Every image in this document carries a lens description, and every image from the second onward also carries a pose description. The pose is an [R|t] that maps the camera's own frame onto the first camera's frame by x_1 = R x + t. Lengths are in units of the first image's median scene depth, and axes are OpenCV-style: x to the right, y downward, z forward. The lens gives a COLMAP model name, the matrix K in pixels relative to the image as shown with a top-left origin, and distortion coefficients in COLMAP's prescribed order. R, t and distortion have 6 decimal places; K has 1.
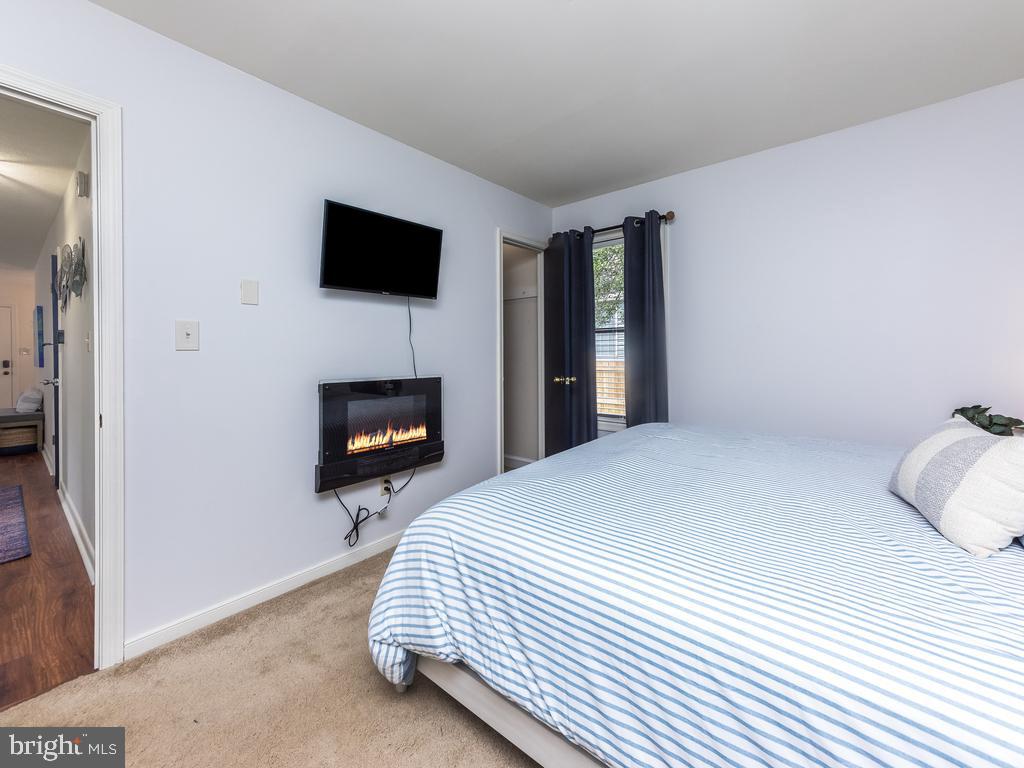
lens RADIAL K [[405.0, 0, 512.0], [0, 405.0, 384.0], [0, 0, 1]] dist [0.001856, 0.000416]
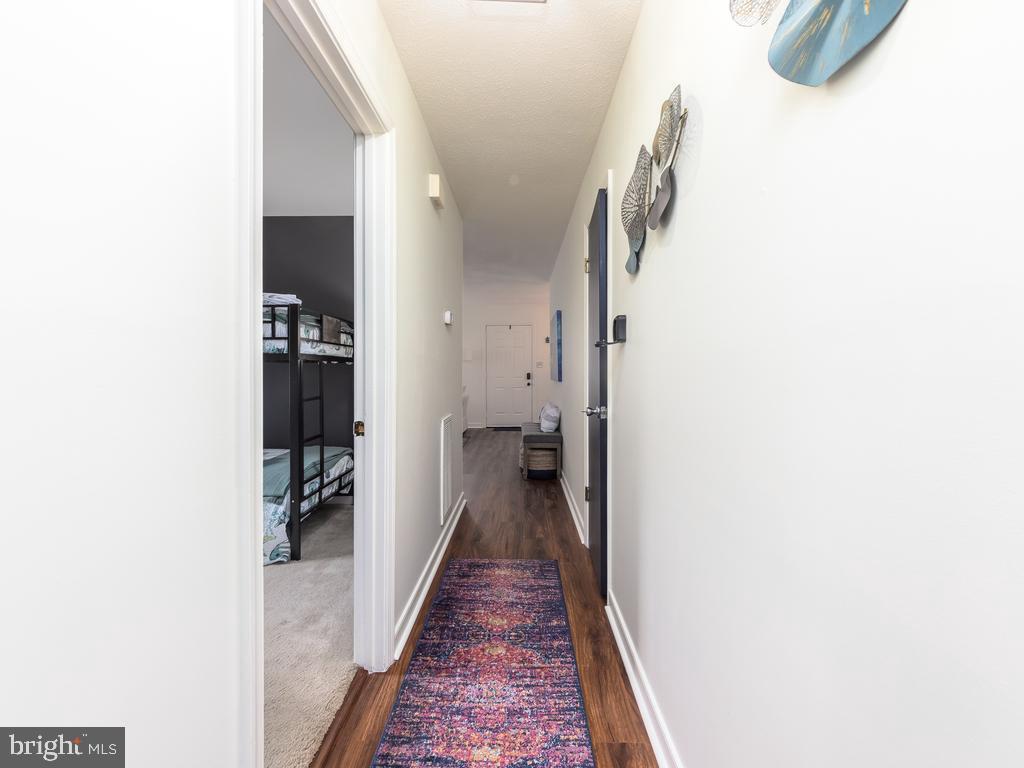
lens RADIAL K [[405.0, 0, 512.0], [0, 405.0, 384.0], [0, 0, 1]] dist [0.001856, 0.000416]
pose [[0.606009, -0.003526, -0.795450, -0.542394], [-0.002601, 0.999976, -0.006414, -0.029187], [0.795454, 0.005955, 0.605985, 0.402696]]
